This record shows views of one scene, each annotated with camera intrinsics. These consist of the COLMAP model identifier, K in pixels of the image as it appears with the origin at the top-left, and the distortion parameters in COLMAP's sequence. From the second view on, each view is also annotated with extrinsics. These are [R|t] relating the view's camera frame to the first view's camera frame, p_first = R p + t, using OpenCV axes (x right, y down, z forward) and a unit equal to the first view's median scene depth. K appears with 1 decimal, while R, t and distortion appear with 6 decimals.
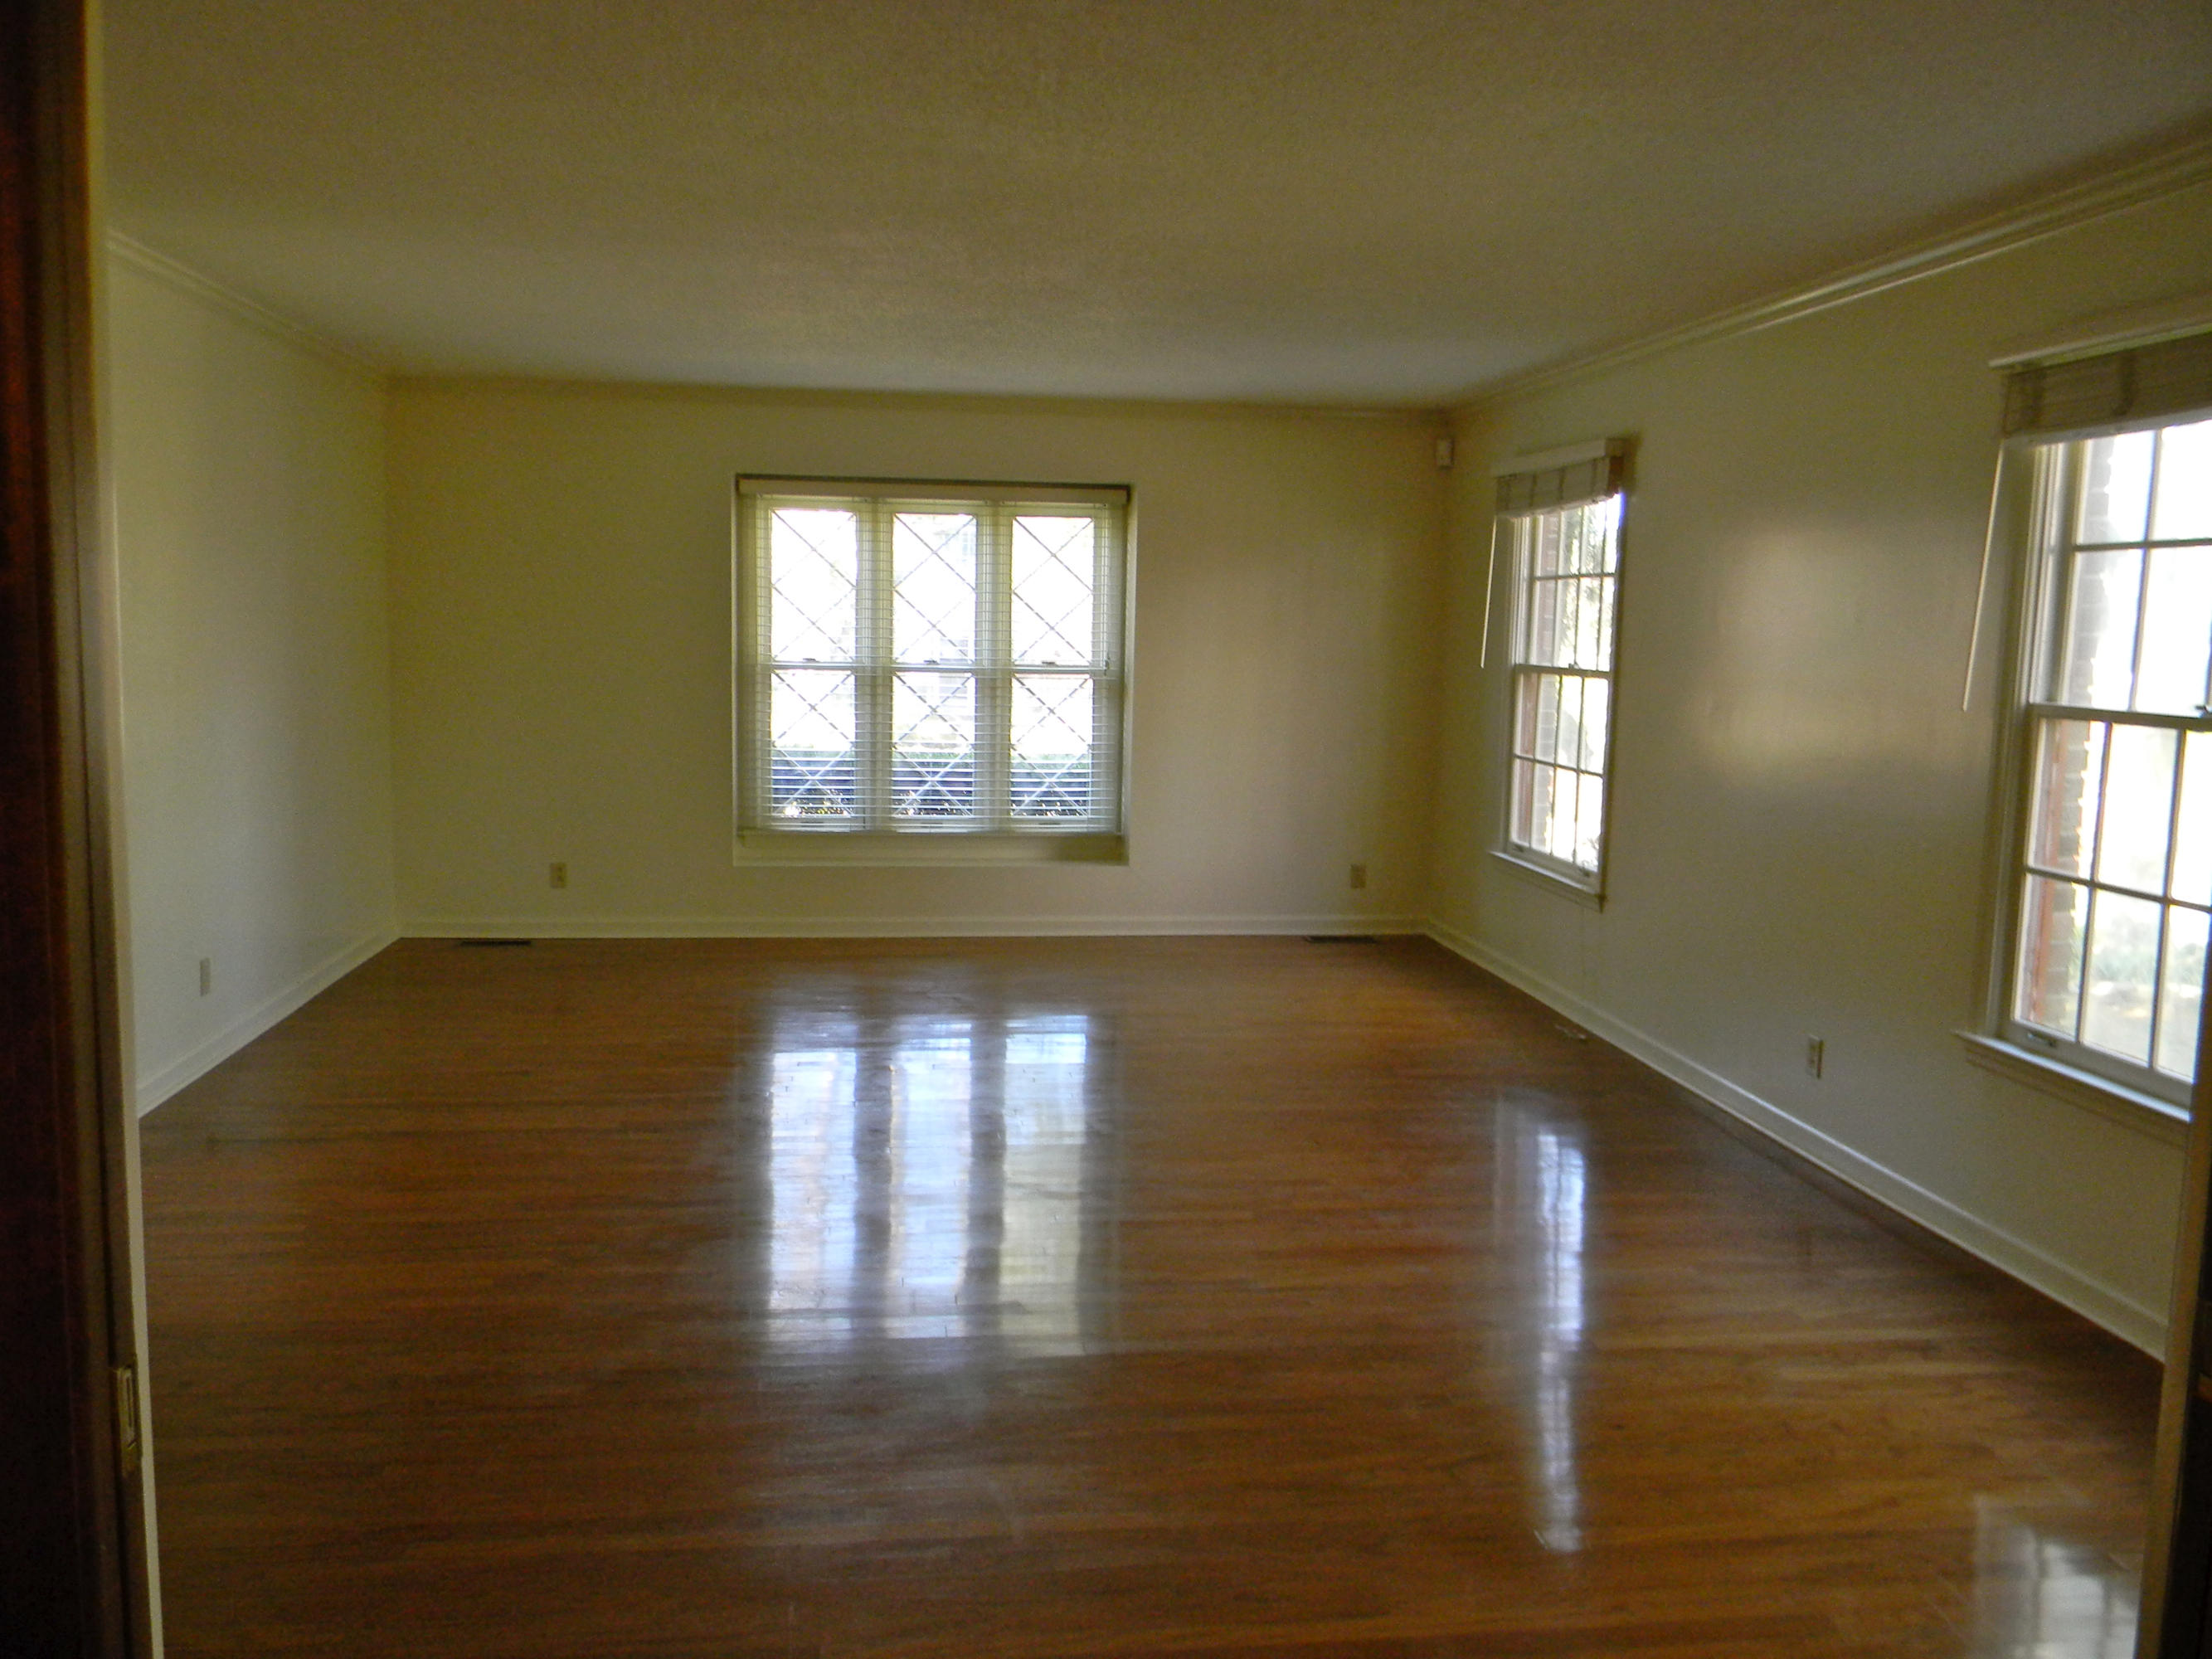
lens RADIAL K [[1786.6, 0, 1102.9], [0, 1786.6, 833.1], [0, 0, 1]] dist [0.003941, -0.020225]
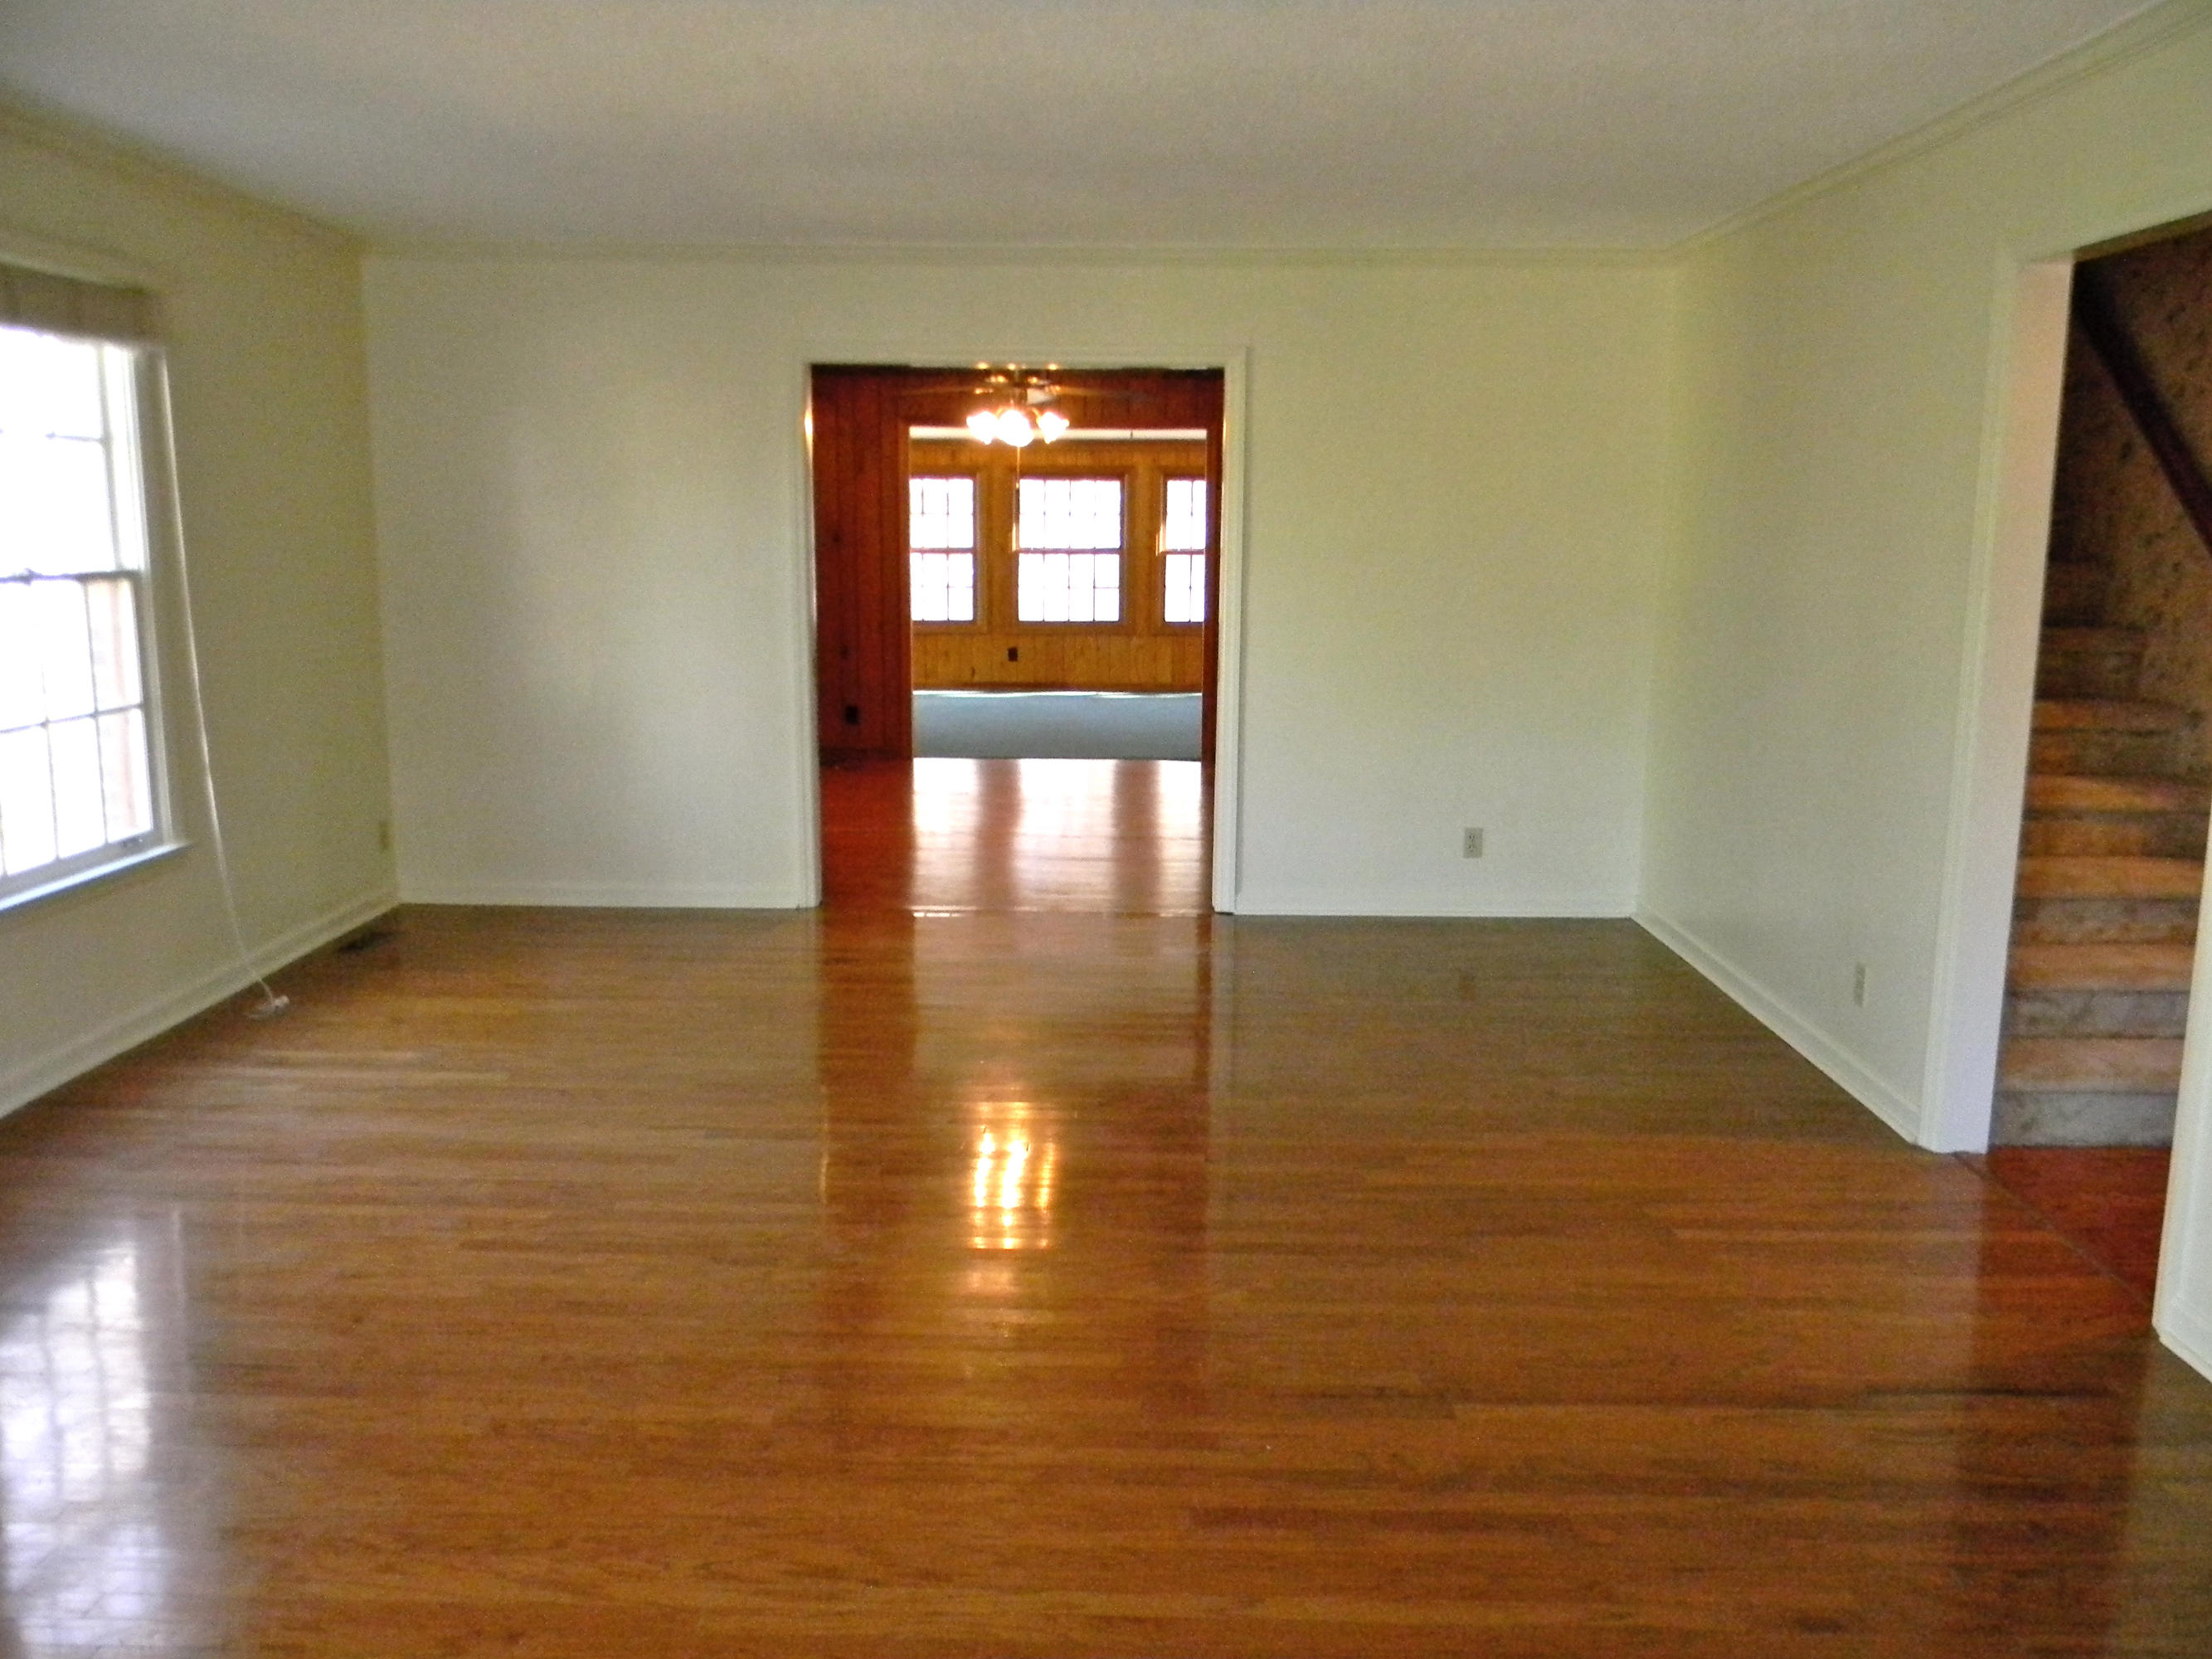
lens RADIAL K [[1786.6, 0, 1105.9], [0, 1786.6, 826.6], [0, 0, 1]] dist [0.003941, -0.020225]
pose [[-0.988447, -0.048865, 0.143476, -0.276747], [-0.005104, 0.956801, 0.290698, -0.222935], [-0.151483, 0.286607, -0.945996, 1.804312]]
